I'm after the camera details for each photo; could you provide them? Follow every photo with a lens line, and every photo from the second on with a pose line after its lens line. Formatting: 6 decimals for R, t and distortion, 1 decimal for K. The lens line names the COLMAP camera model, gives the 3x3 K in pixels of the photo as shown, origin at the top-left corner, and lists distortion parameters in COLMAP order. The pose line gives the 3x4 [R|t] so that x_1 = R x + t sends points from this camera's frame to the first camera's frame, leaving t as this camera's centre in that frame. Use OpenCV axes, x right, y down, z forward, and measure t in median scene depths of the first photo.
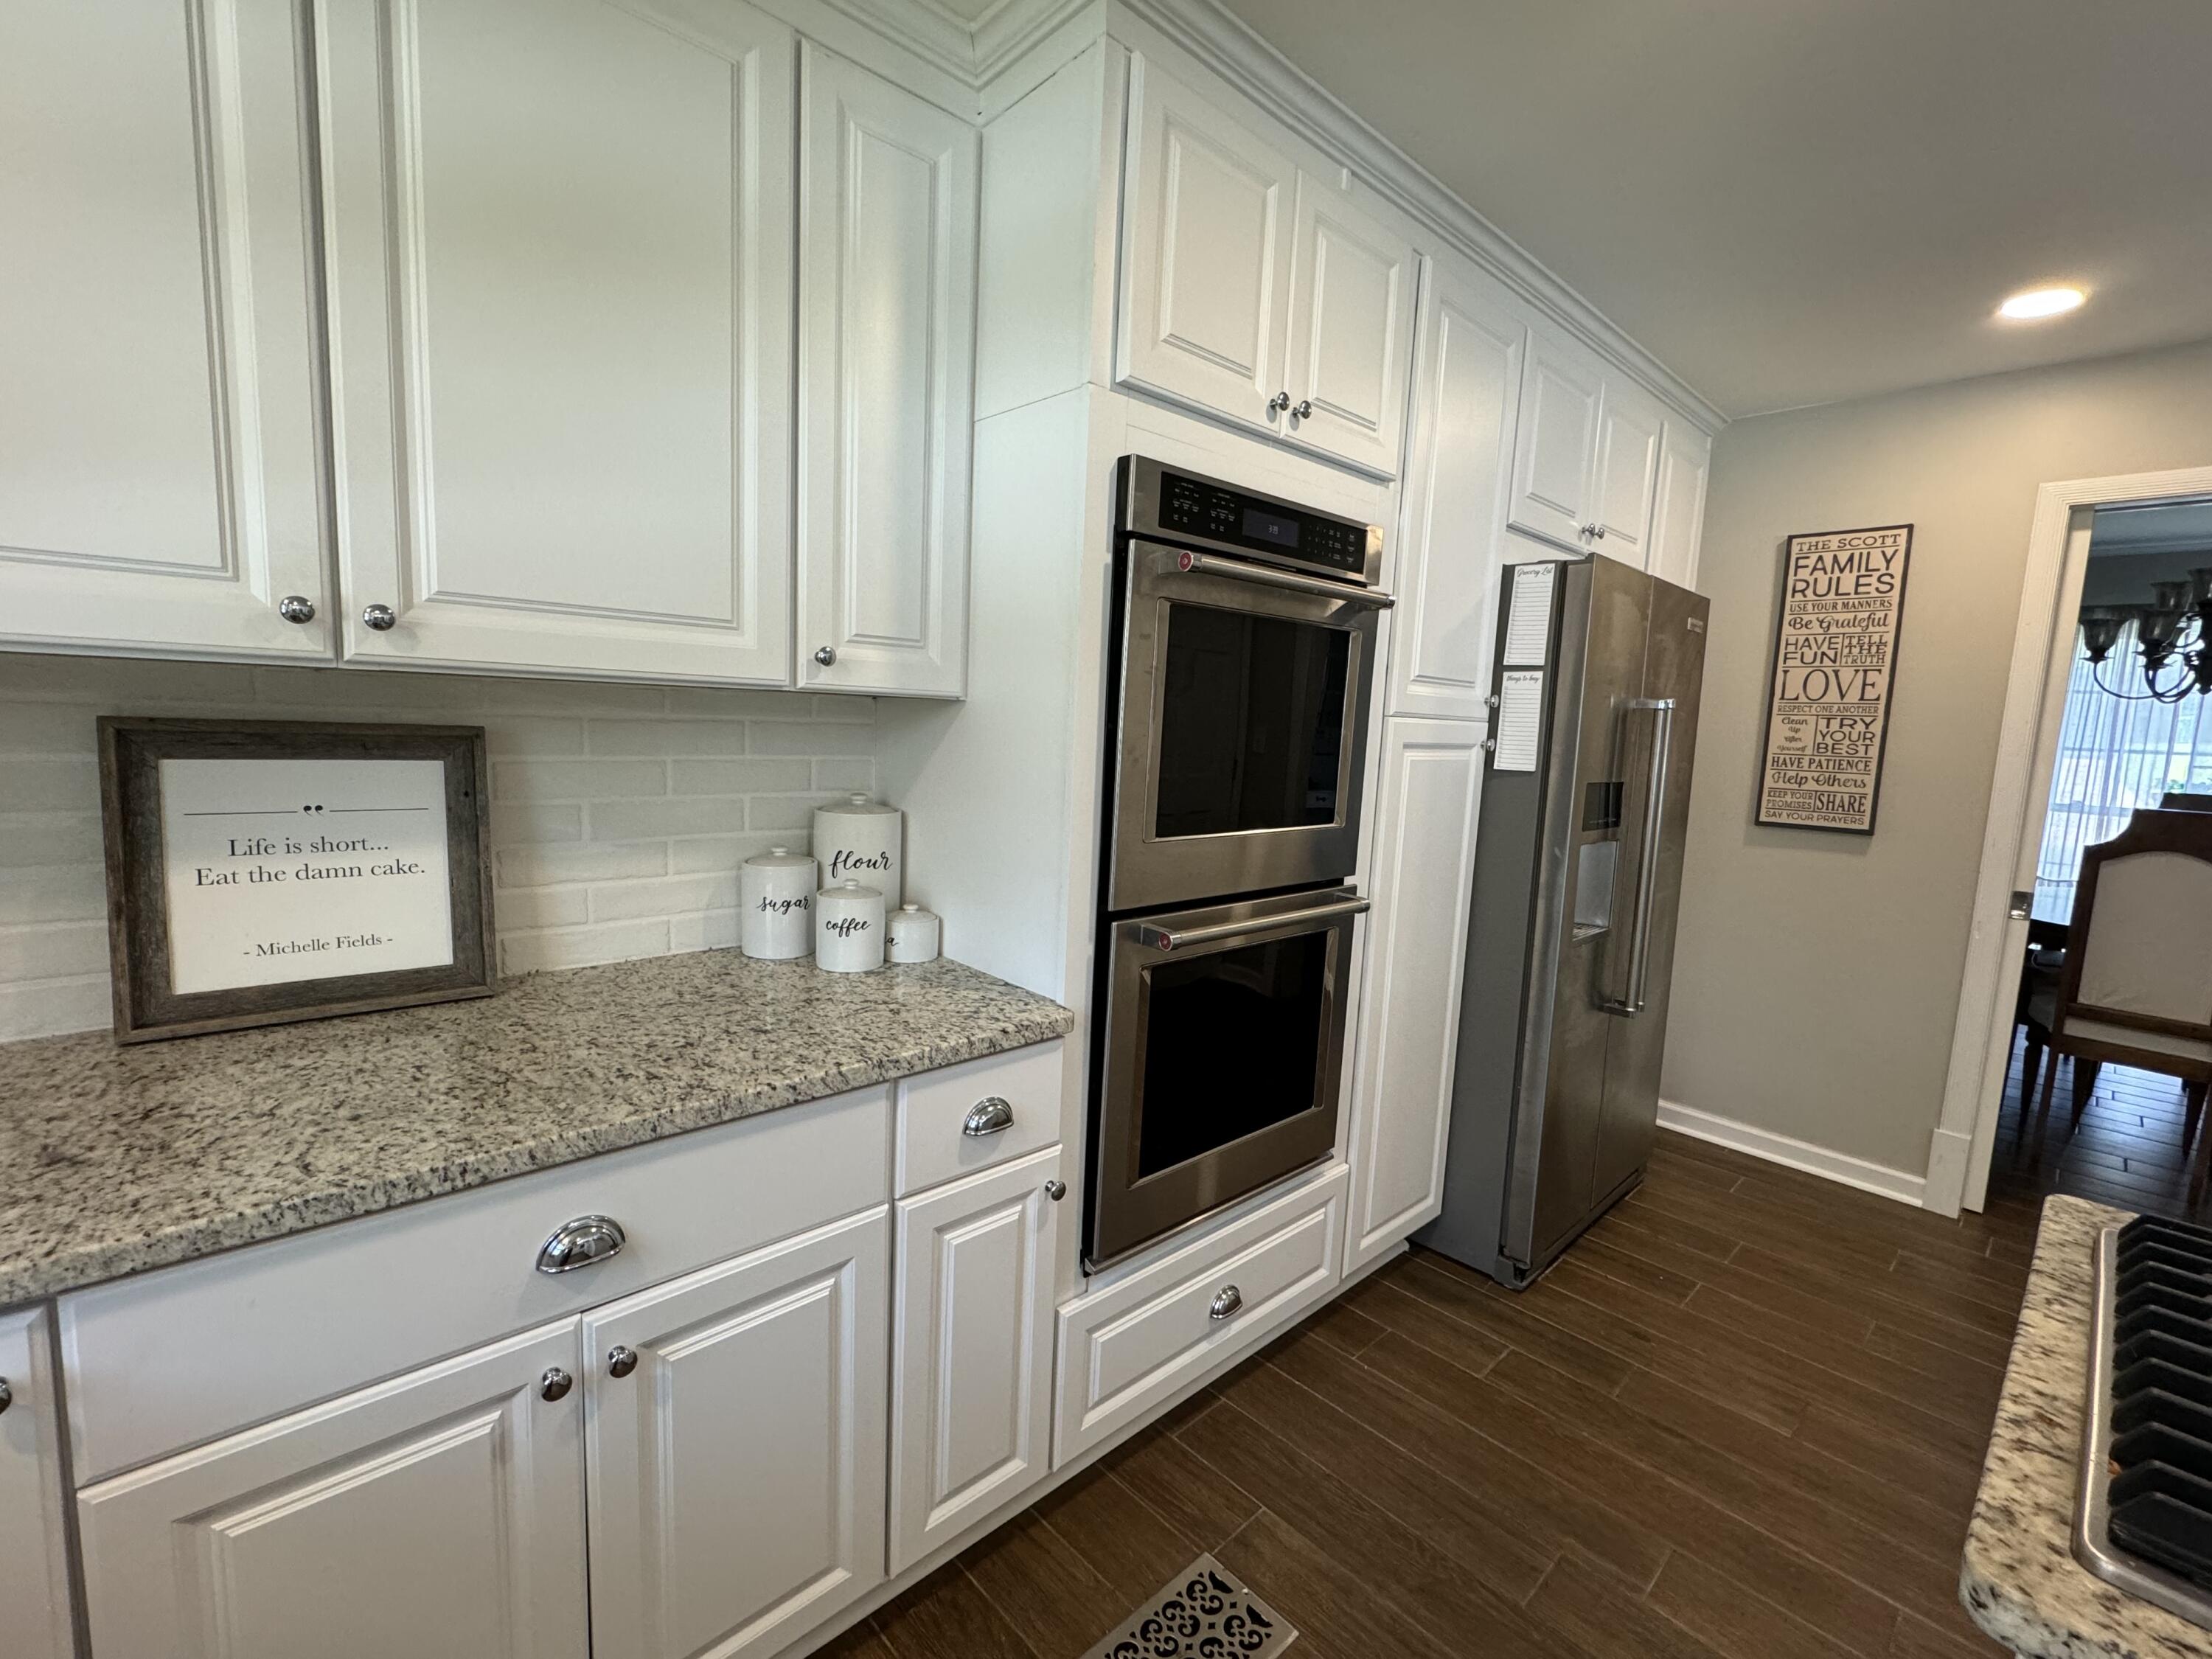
lens RADIAL K [[958.0, 0, 1105.5], [0, 958.0, 828.7], [0, 0, 1]] dist [-0.001713, -0.000314]
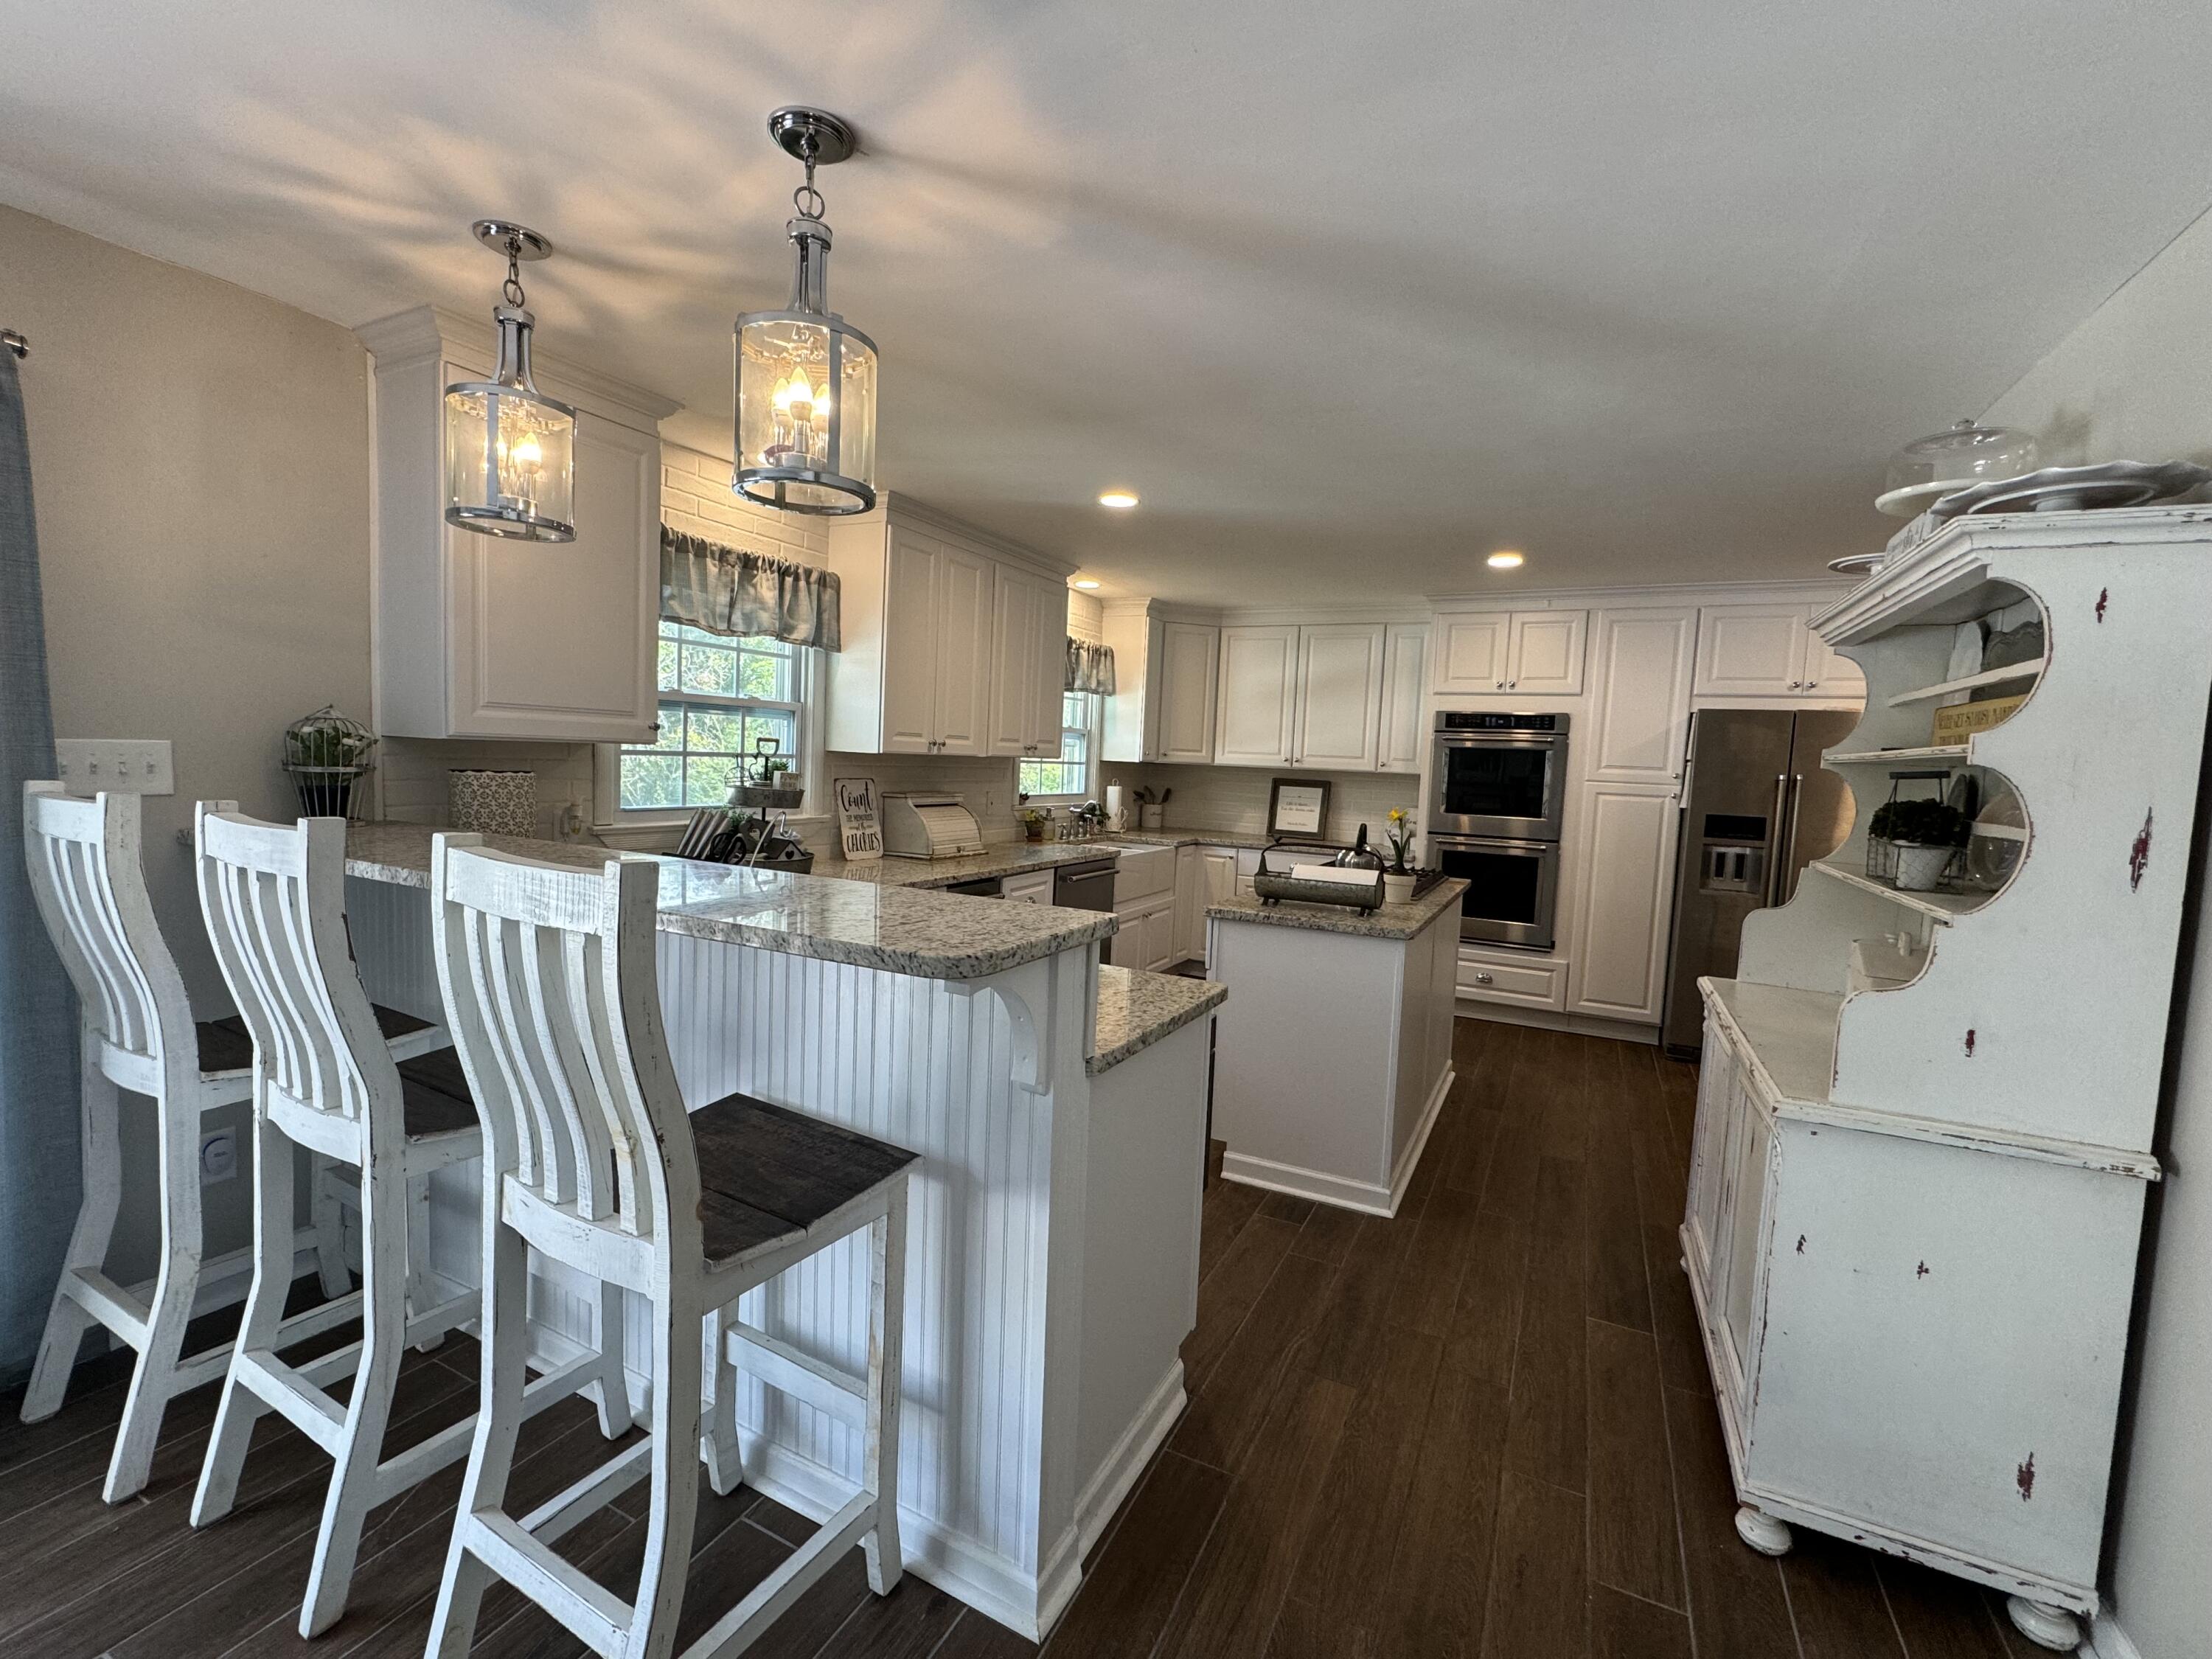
lens RADIAL K [[958.0, 0, 1104.6], [0, 958.0, 826.7], [0, 0, 1]] dist [-0.001713, -0.000314]
pose [[0.348031, 0.043436, -0.936476, 2.872591], [-0.137251, 0.990523, -0.005064, 0.244782], [0.927382, 0.130295, 0.350694, -1.373232]]
